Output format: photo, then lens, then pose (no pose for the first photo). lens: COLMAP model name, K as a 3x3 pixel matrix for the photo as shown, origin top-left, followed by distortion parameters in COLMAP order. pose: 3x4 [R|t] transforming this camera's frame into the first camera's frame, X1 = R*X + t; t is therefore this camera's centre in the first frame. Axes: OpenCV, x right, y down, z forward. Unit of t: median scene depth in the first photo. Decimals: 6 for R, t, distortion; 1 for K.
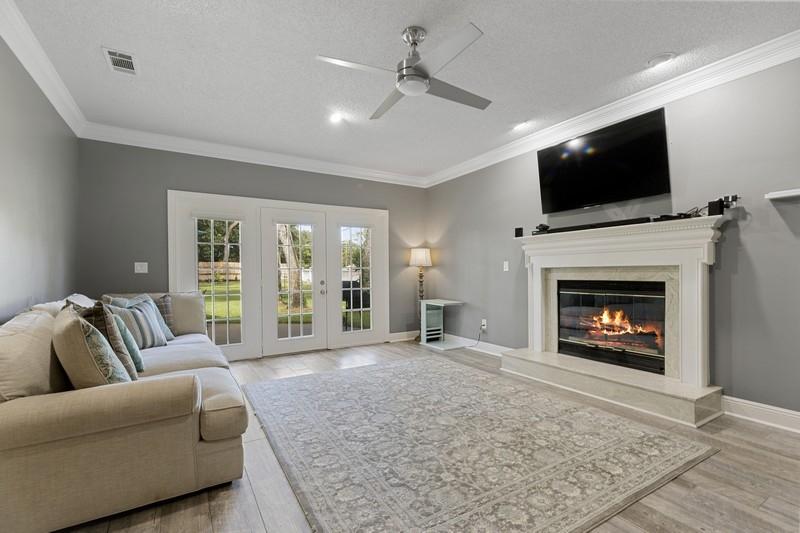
lens RADIAL K [[366.0, 0, 399.2], [0, 366.0, 271.6], [0, 0, 1]] dist [0.005819, -0.000853]
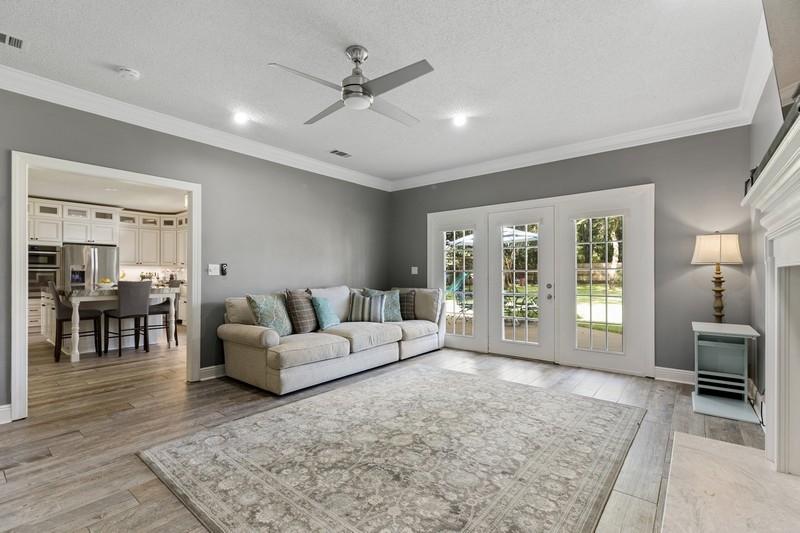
lens RADIAL K [[366.0, 0, 392.7], [0, 366.0, 273.2], [0, 0, 1]] dist [0.005819, -0.000853]
pose [[0.311387, 0.004175, -0.950274, 0.713710], [-0.000344, 0.999991, 0.004280, -0.006161], [0.950283, -0.001006, 0.311386, 0.507234]]
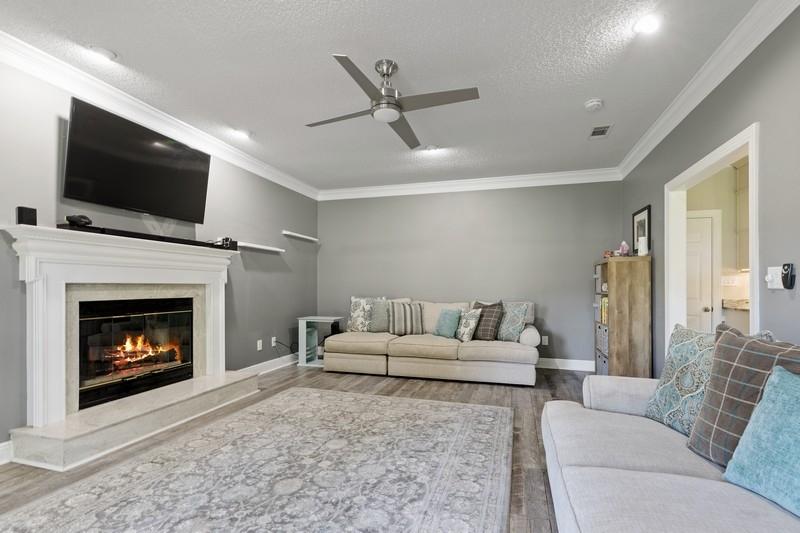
lens RADIAL K [[366.0, 0, 412.2], [0, 366.0, 285.0], [0, 0, 1]] dist [0.005819, -0.000853]
pose [[-0.681207, 0.012002, 0.731992, -0.518117], [0.004179, 0.999913, -0.012507, 0.003725], [-0.732079, -0.005461, -0.681198, 1.099943]]
